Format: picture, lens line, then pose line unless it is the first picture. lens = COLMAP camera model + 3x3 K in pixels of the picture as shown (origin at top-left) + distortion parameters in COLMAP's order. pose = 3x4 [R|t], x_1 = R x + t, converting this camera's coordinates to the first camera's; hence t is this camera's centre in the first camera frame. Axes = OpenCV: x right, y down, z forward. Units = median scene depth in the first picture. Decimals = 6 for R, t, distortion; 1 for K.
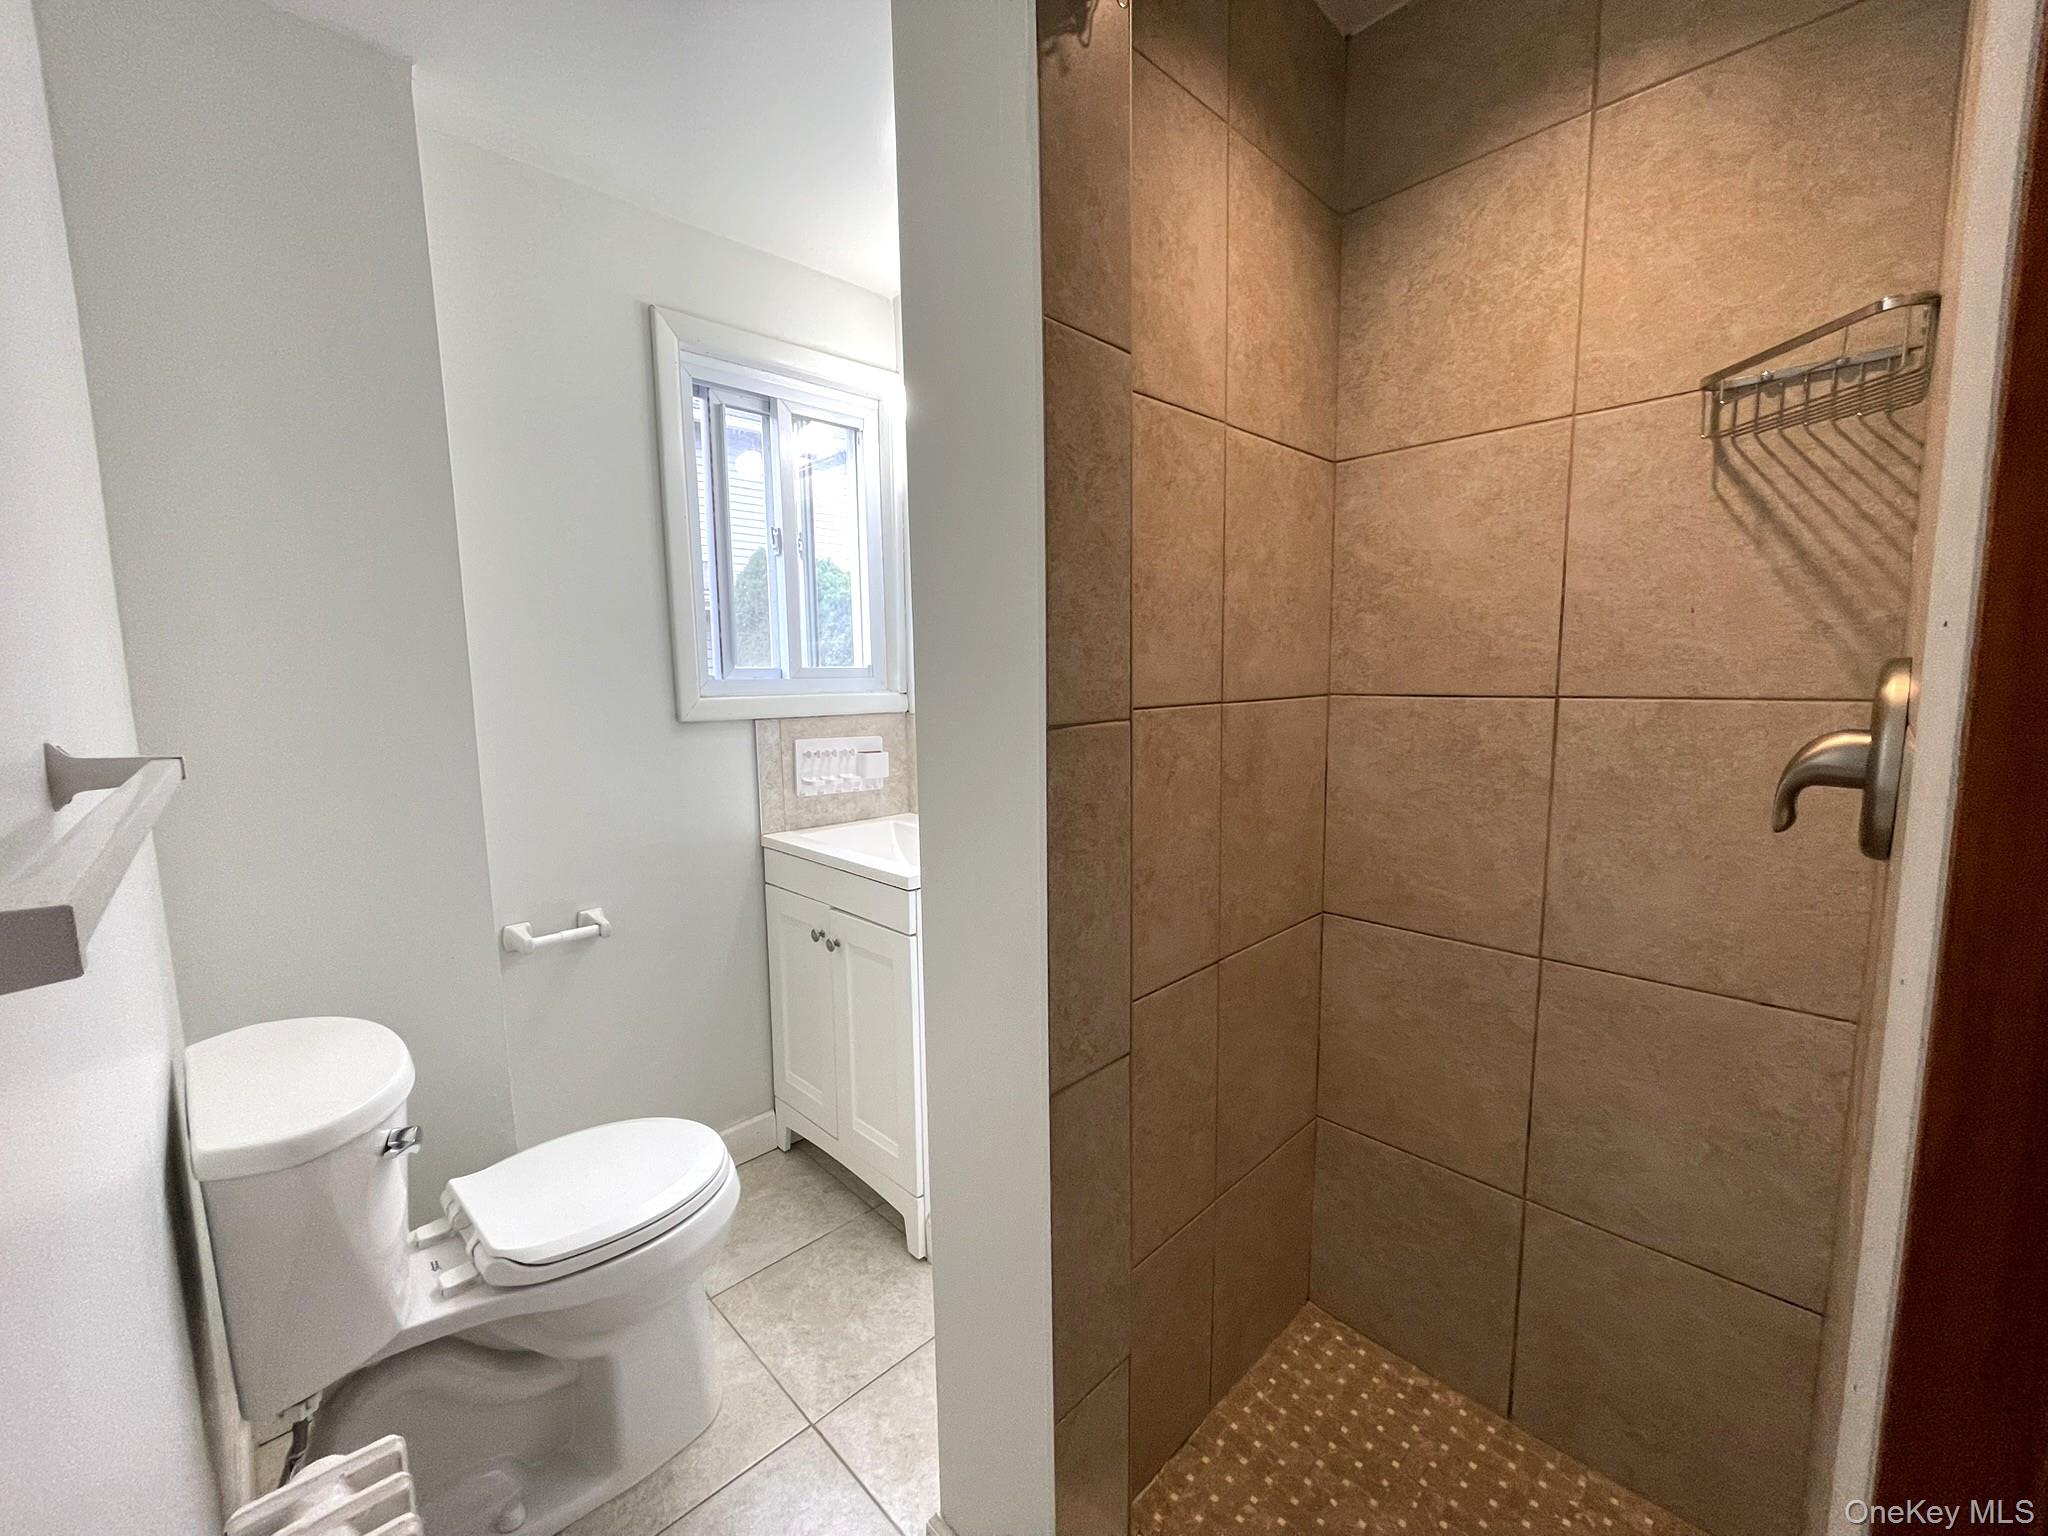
lens RADIAL K [[824.3, 0, 1022.3], [0, 824.3, 770.4], [0, 0, 1]] dist [-0.001266, 0.000330]
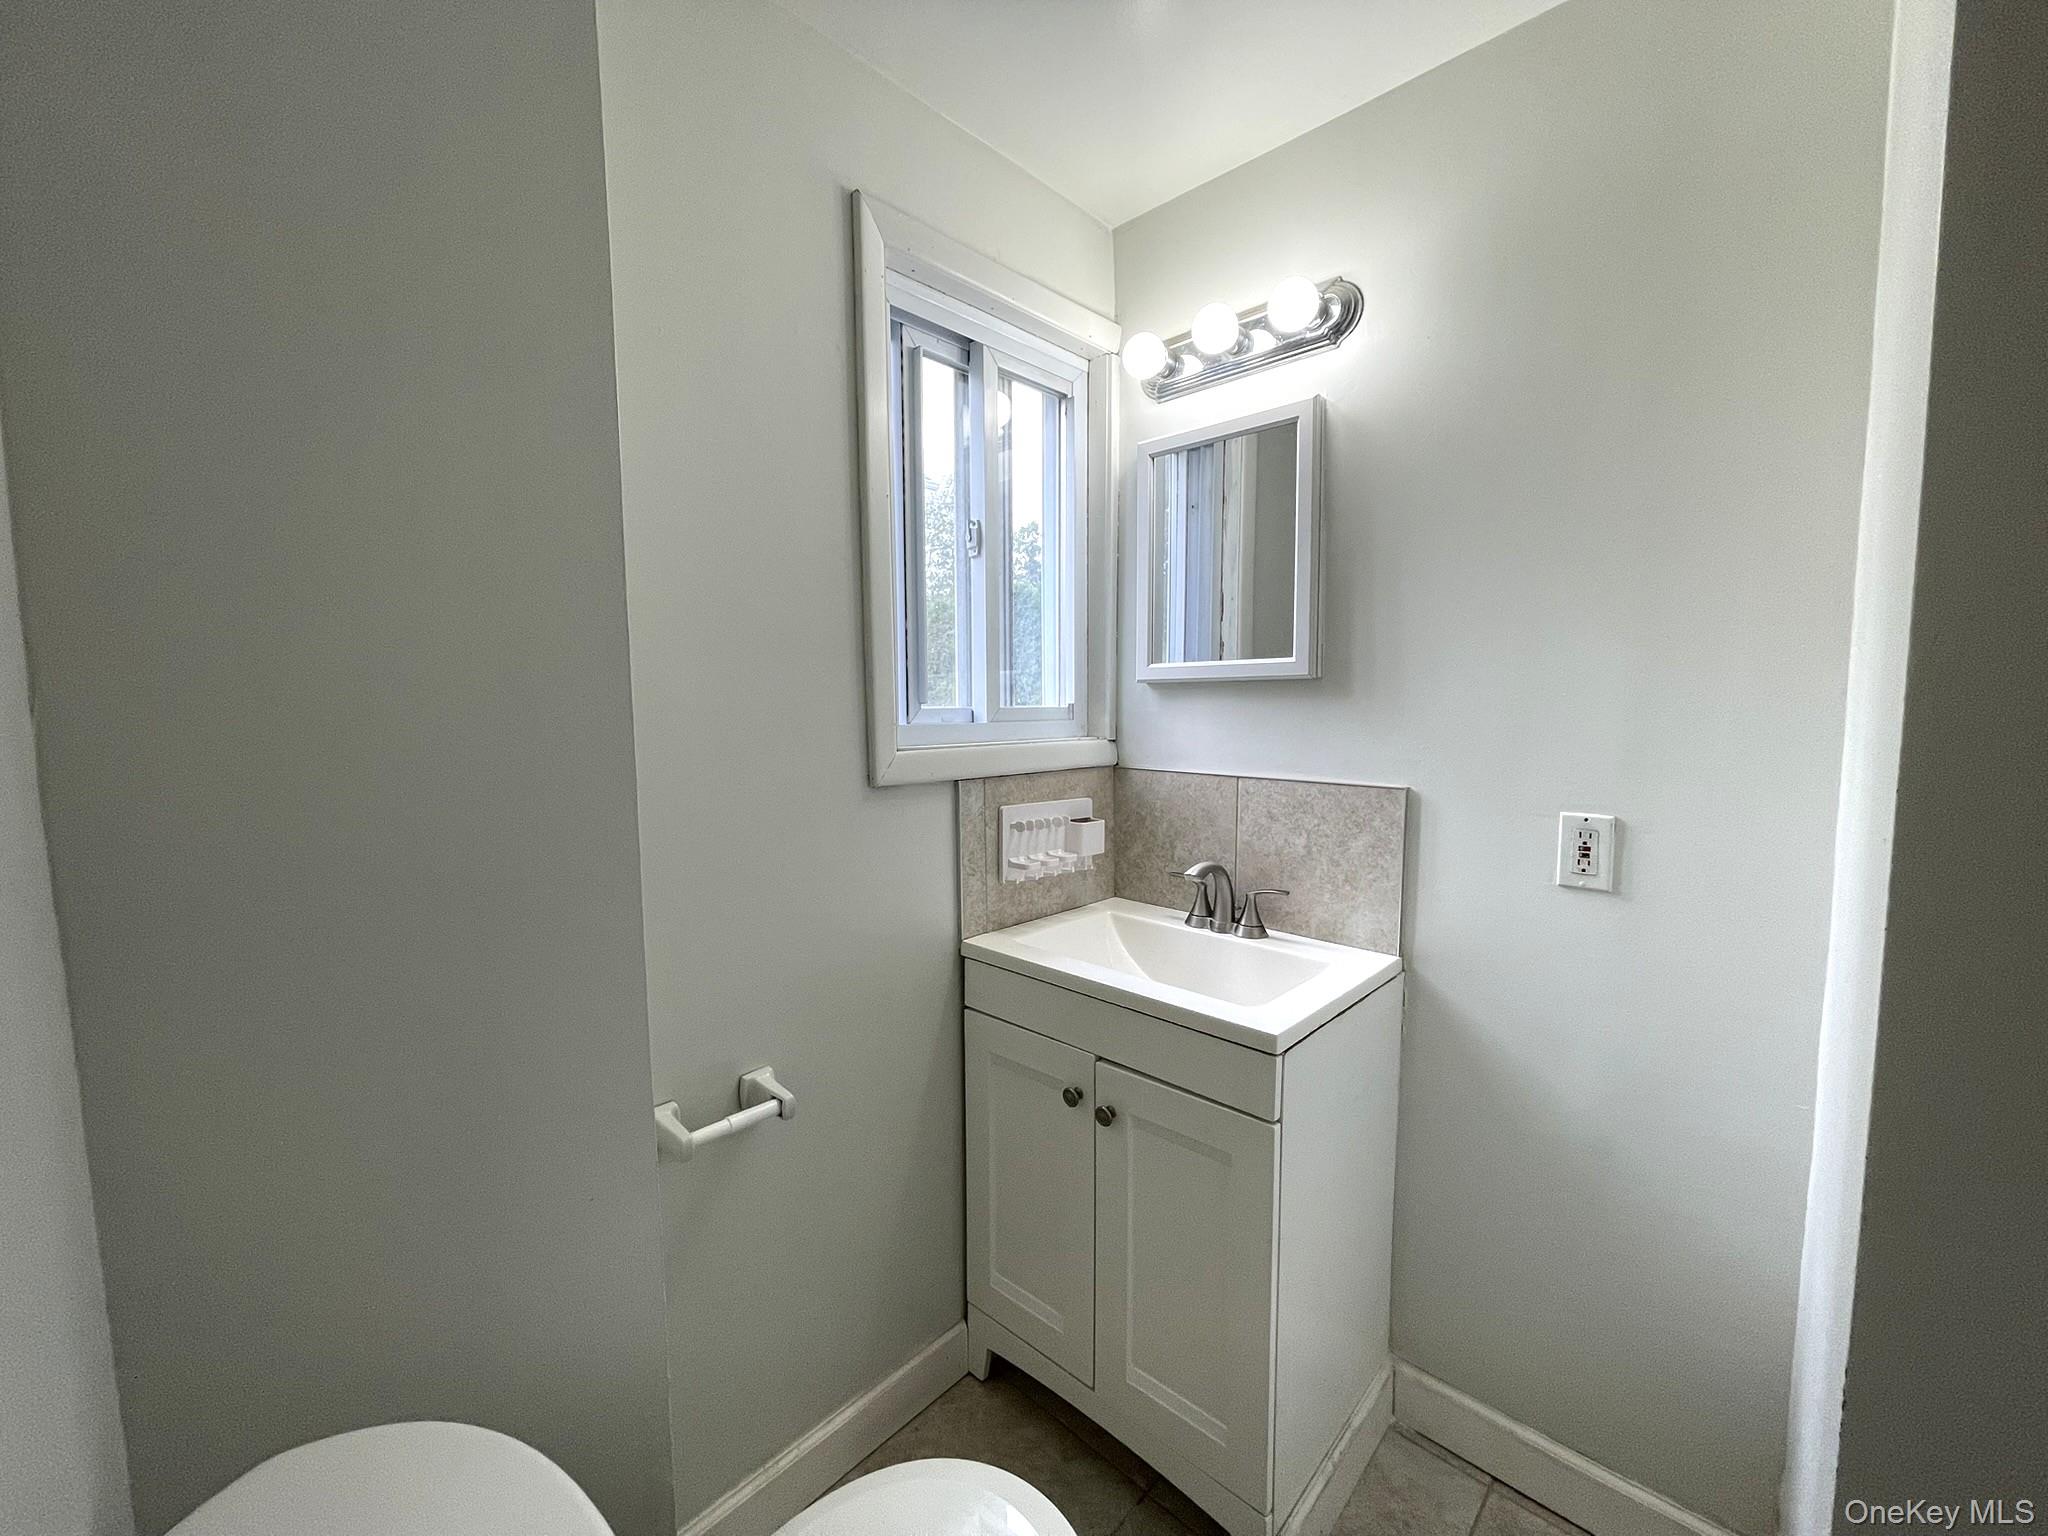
lens RADIAL K [[824.3, 0, 1025.3], [0, 824.3, 769.3], [0, 0, 1]] dist [-0.001266, 0.000330]
pose [[0.998892, 0.009254, 0.046144, -0.288677], [-0.007935, 0.999557, -0.028692, -0.049588], [-0.046389, 0.028294, 0.998523, 0.267646]]
